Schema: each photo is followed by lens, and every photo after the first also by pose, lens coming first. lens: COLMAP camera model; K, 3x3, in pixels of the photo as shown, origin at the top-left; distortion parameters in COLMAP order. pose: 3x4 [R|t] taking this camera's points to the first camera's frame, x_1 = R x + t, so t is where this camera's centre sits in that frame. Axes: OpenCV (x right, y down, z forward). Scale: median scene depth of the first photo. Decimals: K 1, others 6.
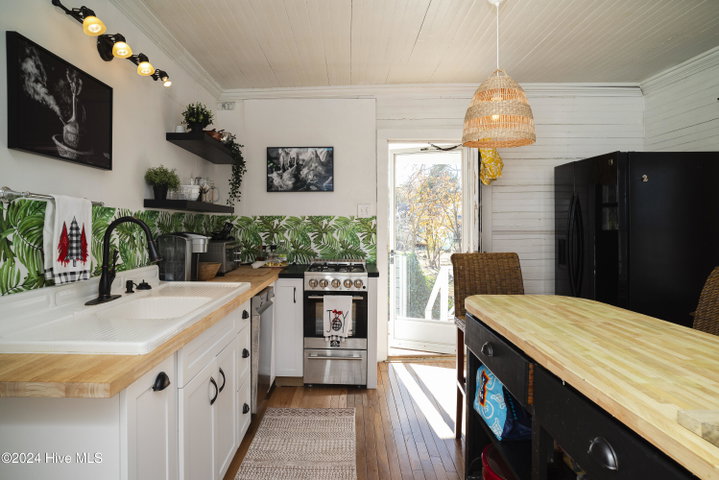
lens RADIAL K [[434.0, 0, 335.7], [0, 434.0, 225.0], [0, 0, 1]] dist [0.000184, 0.000472]
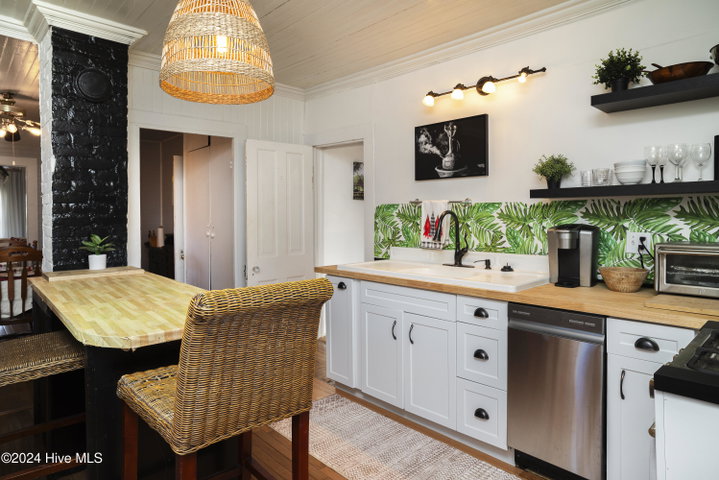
lens RADIAL K [[425.4, 0, 360.0], [0, 425.4, 223.0], [0, 0, 1]] dist [0.000823, 0.000617]
pose [[-0.703579, 0.011120, -0.710530, 0.651188], [0.002511, 0.999910, 0.013162, 0.003050], [0.710612, 0.007476, -0.703544, 1.553019]]
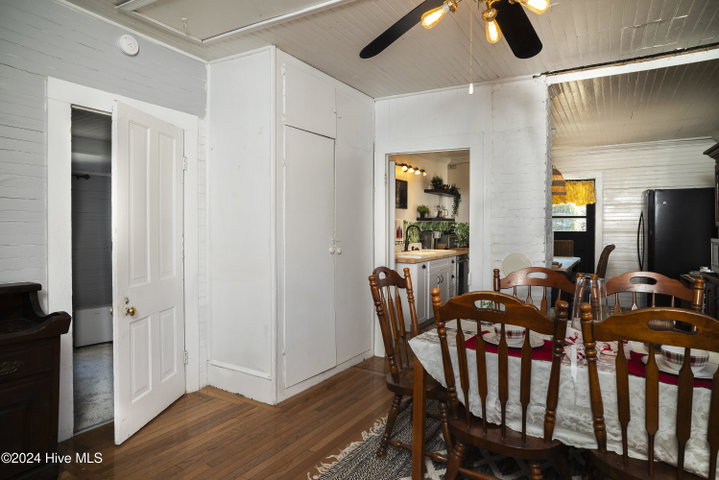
lens RADIAL K [[425.4, 0, 360.0], [0, 425.4, 223.0], [0, 0, 1]] dist [0.000823, 0.000617]
pose [[0.868939, -0.002898, -0.494910, 0.606464], [-0.000403, 0.999978, -0.006562, -0.010288], [0.494919, 0.005901, 0.868919, -1.595384]]
